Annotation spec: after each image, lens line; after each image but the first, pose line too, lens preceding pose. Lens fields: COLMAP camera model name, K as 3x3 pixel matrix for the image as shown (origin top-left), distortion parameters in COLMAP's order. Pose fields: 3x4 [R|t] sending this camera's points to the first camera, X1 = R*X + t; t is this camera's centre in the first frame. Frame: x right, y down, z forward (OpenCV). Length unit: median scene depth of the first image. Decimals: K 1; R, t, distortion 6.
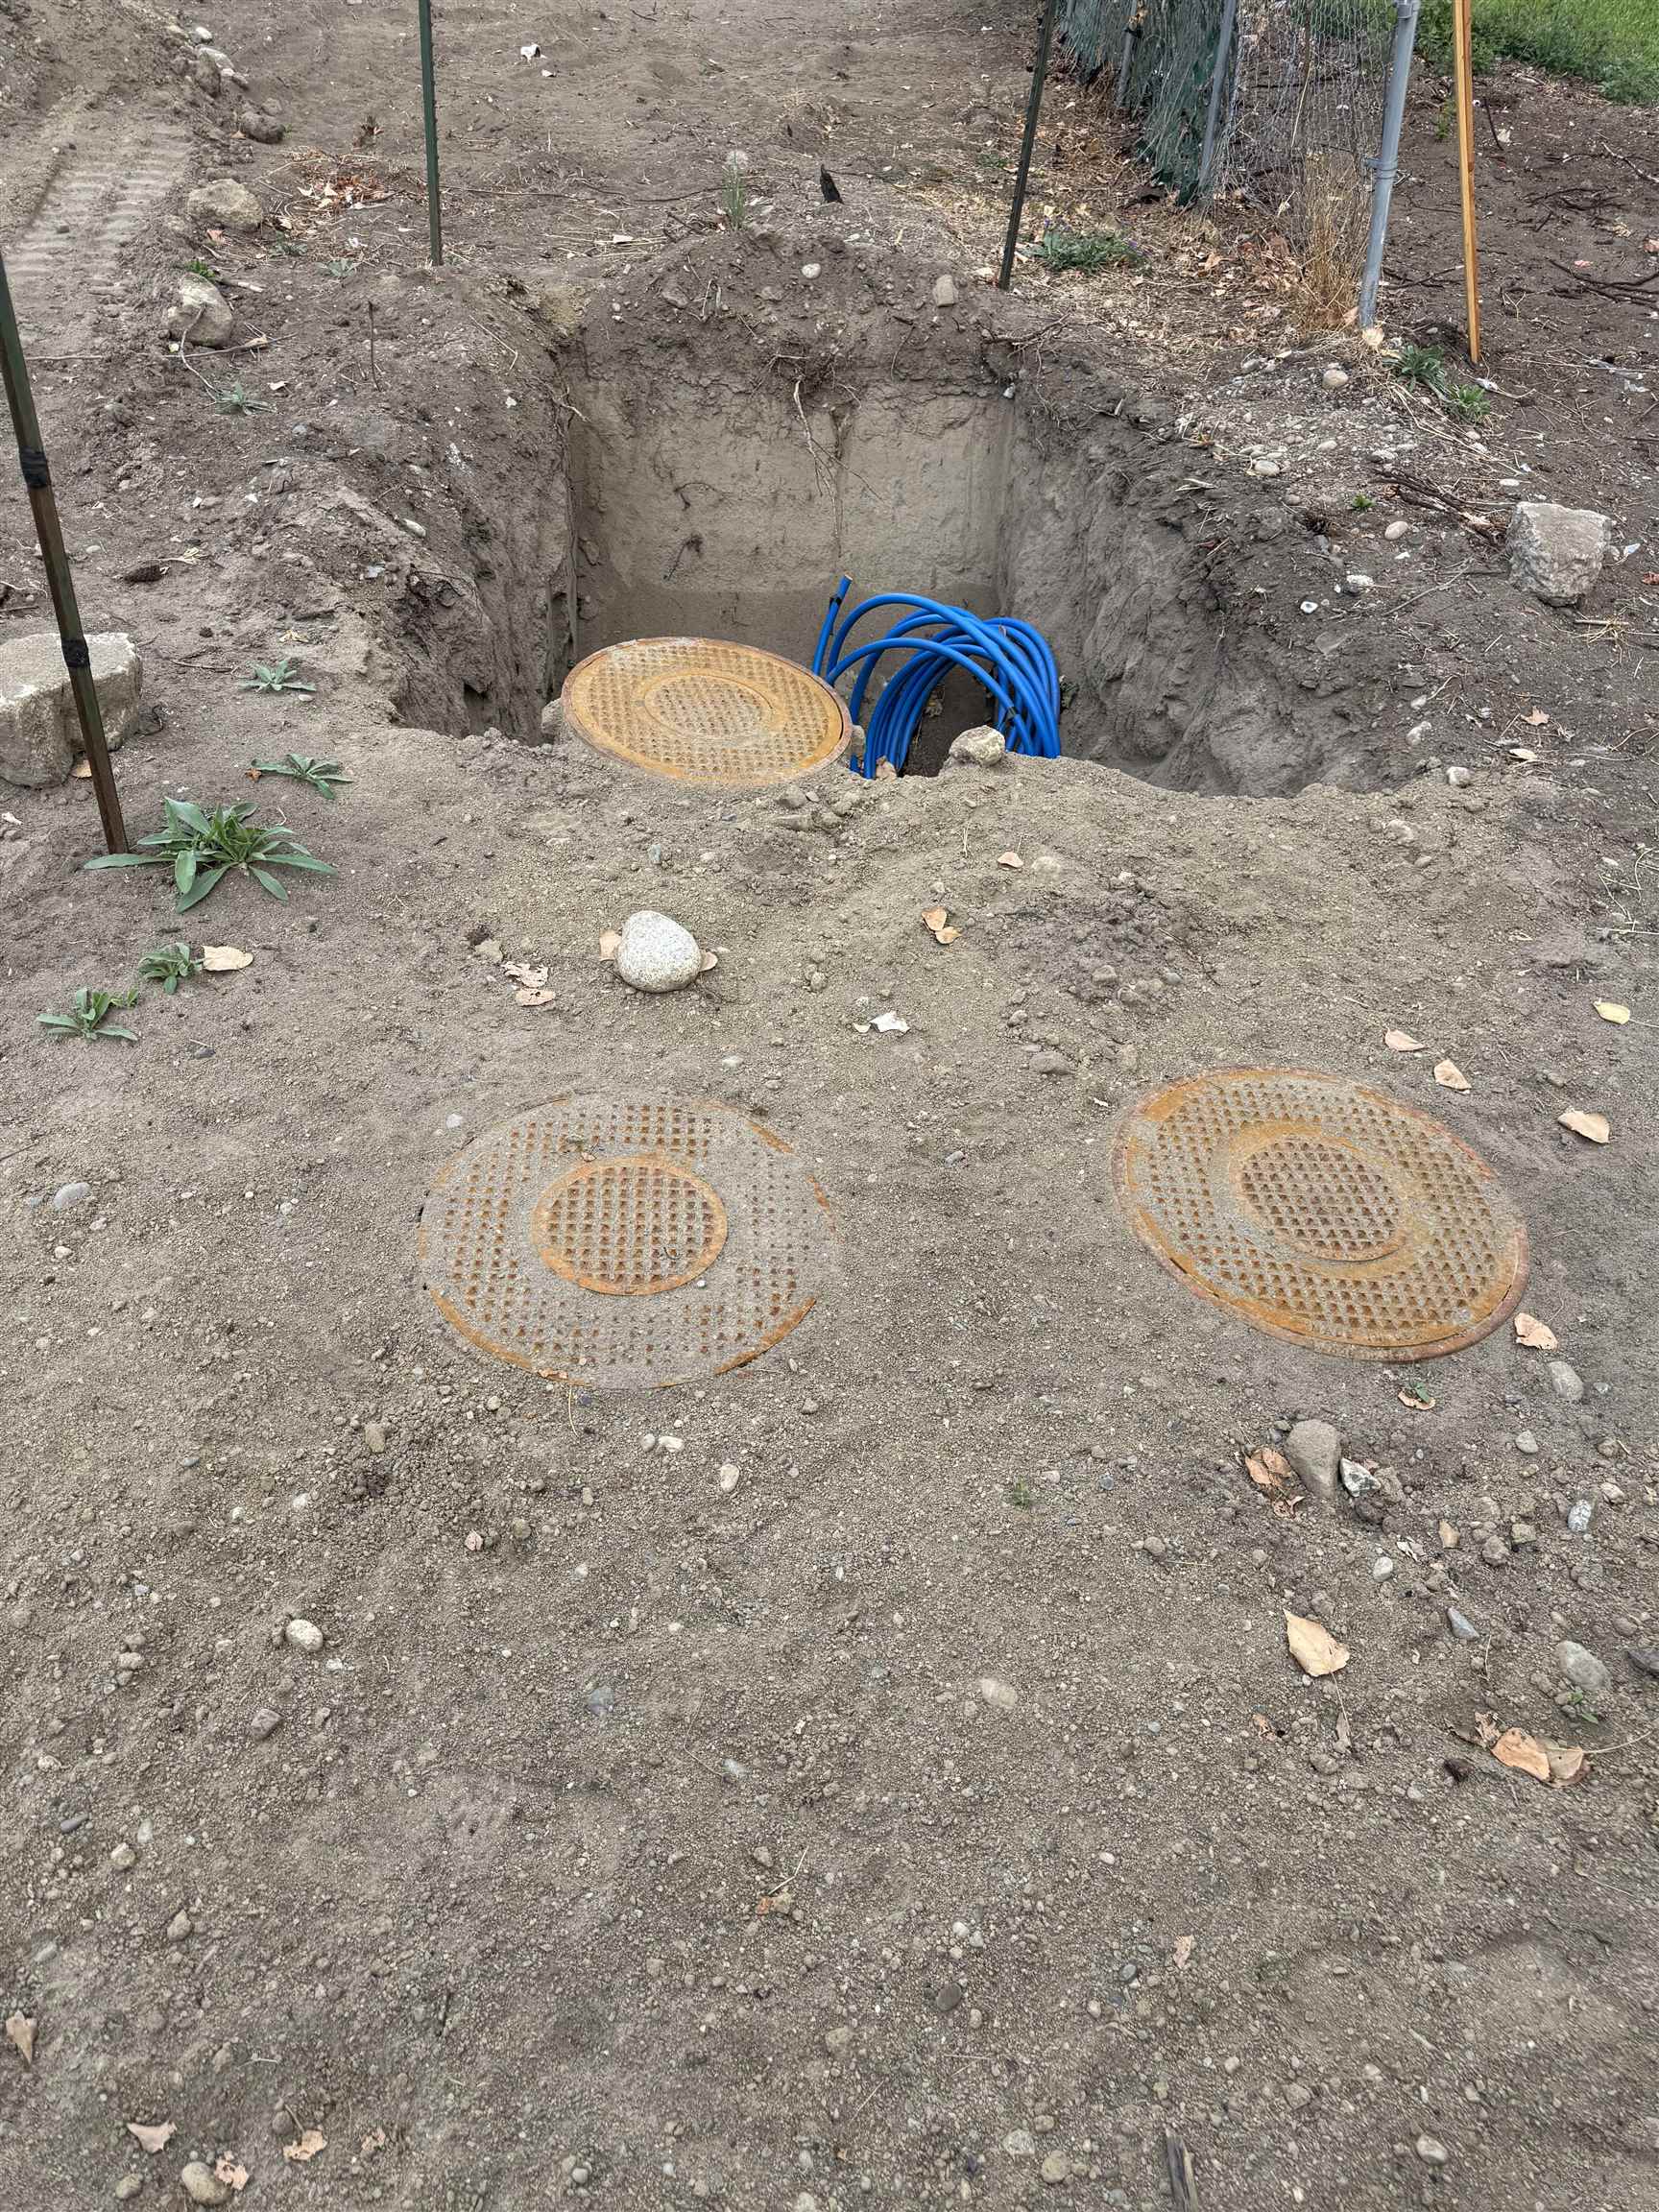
lens RADIAL K [[1582.9, 0, 829.5], [0, 1582.9, 1106.0], [0, 0, 1]] dist [0.033841, -0.033358]
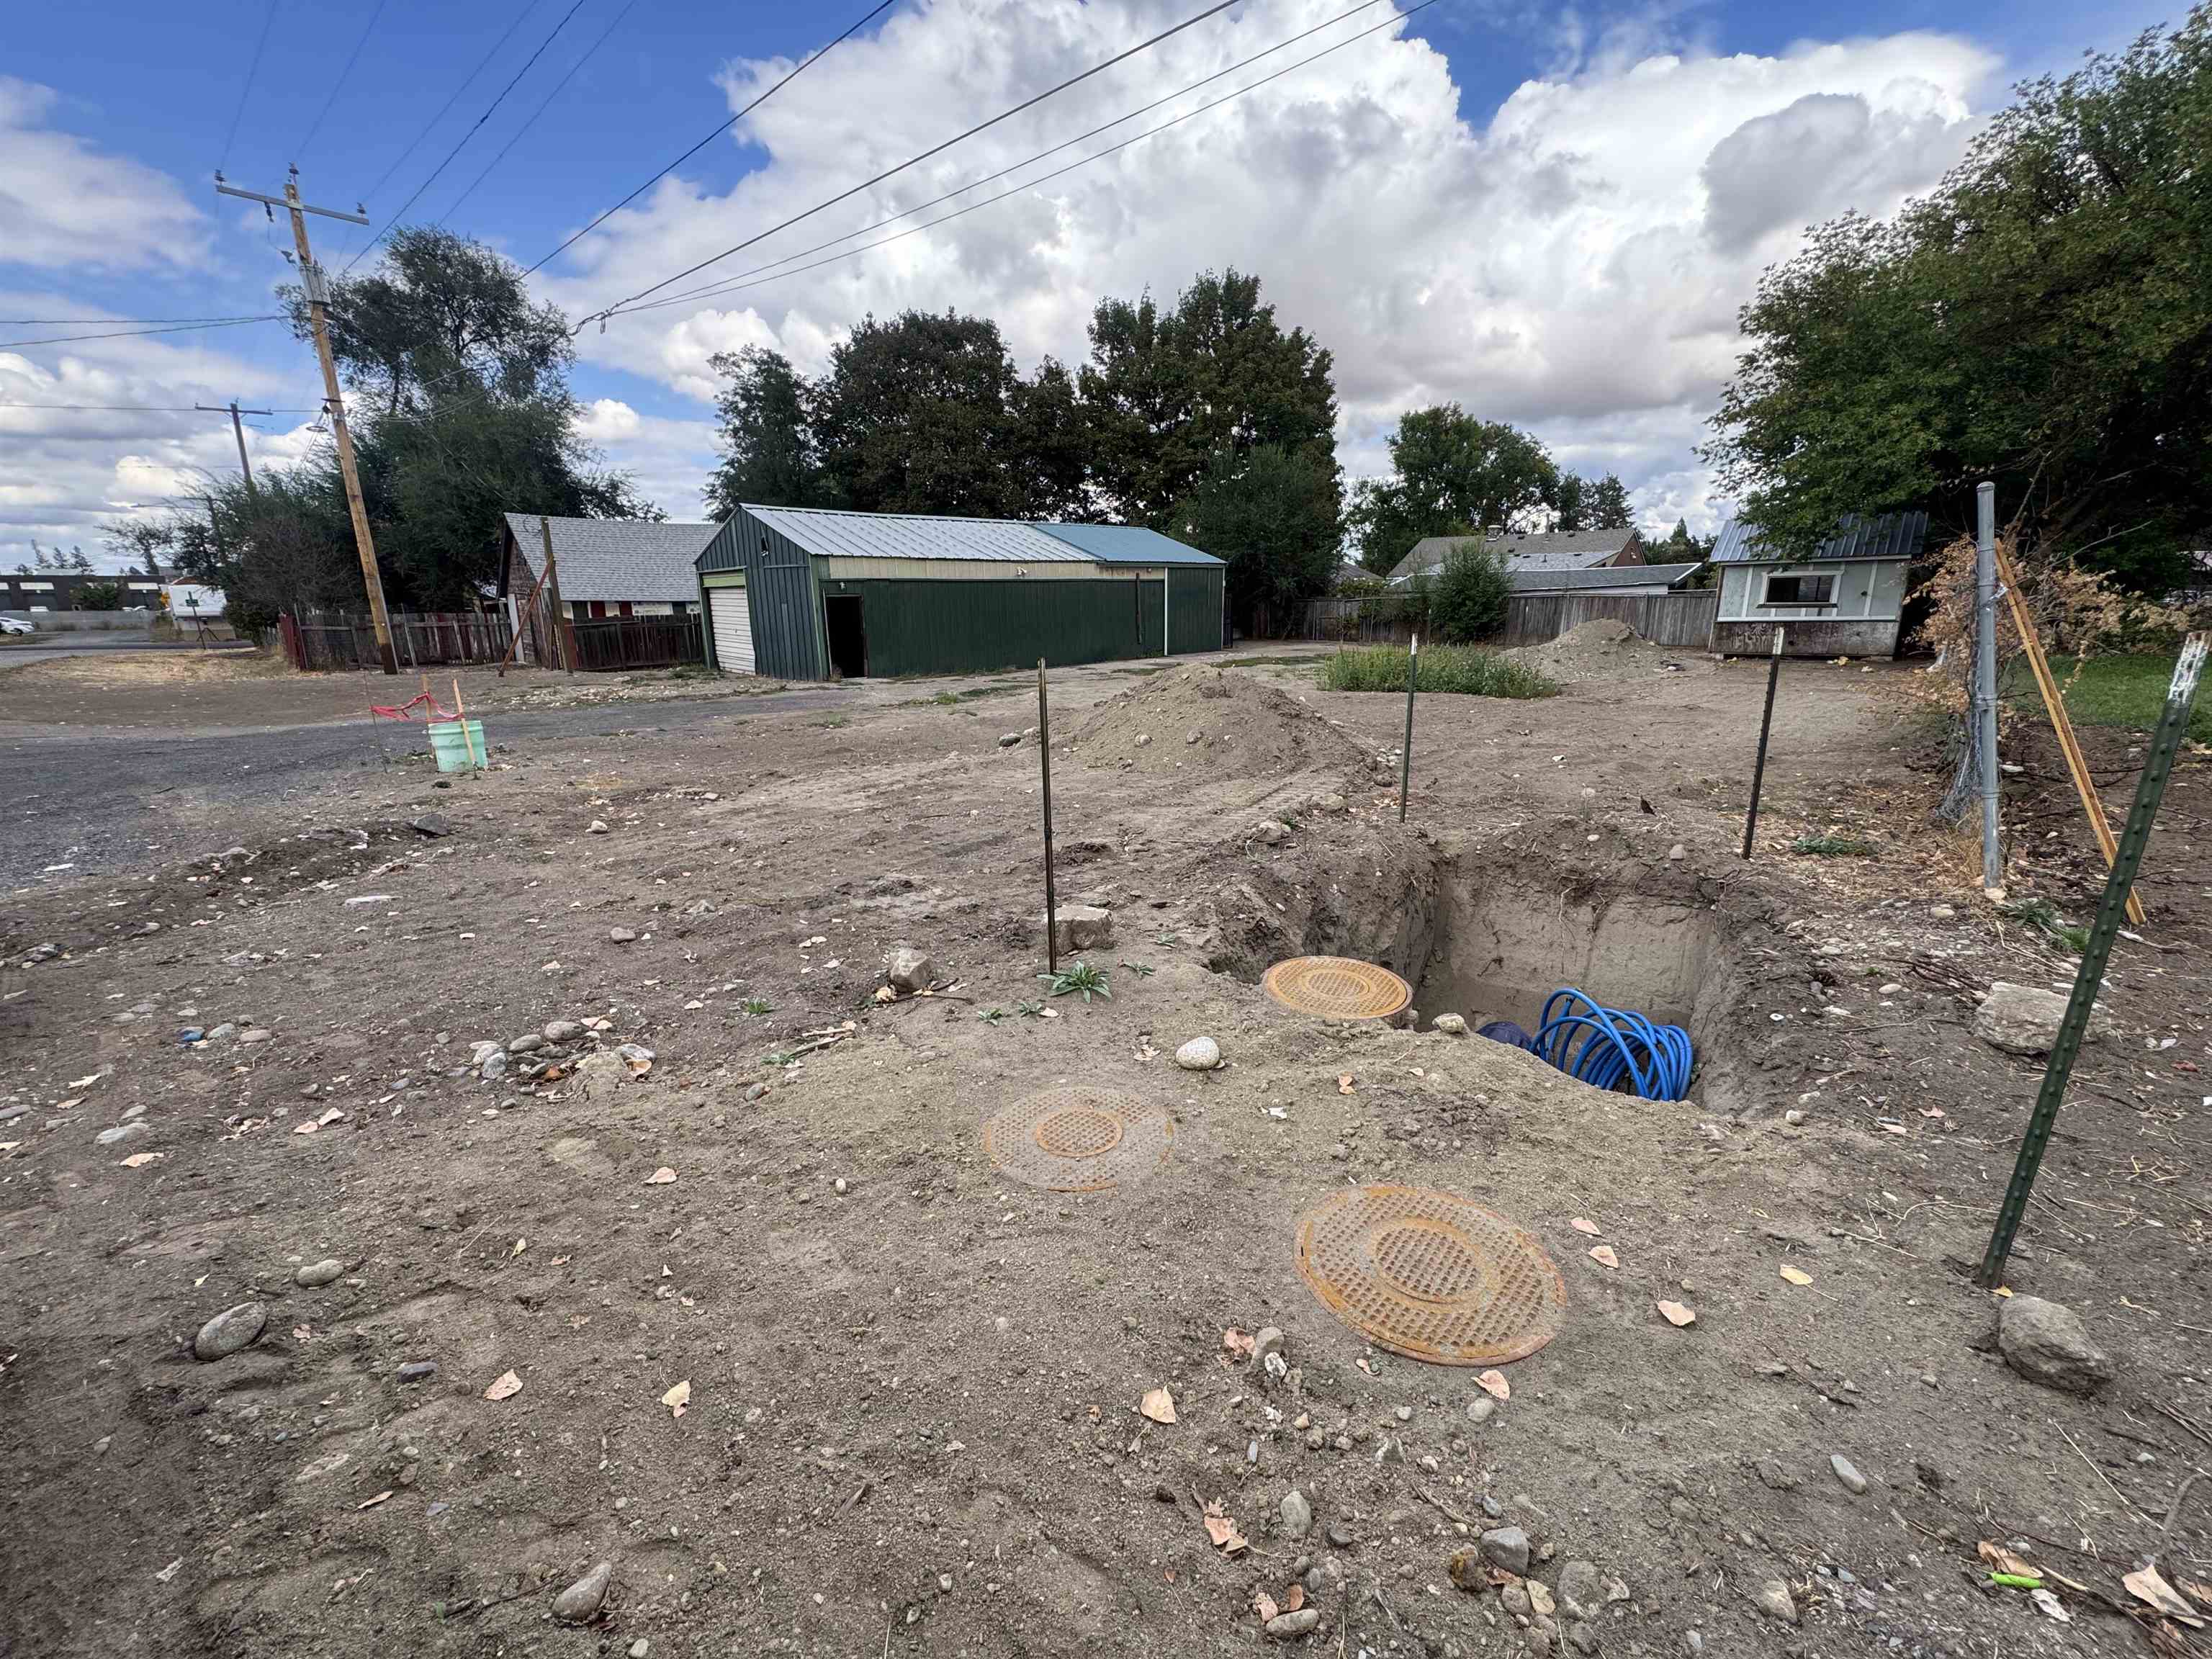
lens RADIAL K [[883.6, 0, 1106.0], [0, 883.6, 829.5], [0, 0, 1]] dist [0.000382, 0.000129]
pose [[0.722980, 0.043720, -0.689484, 0.437278], [-0.386069, 0.853196, -0.350724, 0.079373], [0.572932, 0.519755, 0.633723, 0.012263]]
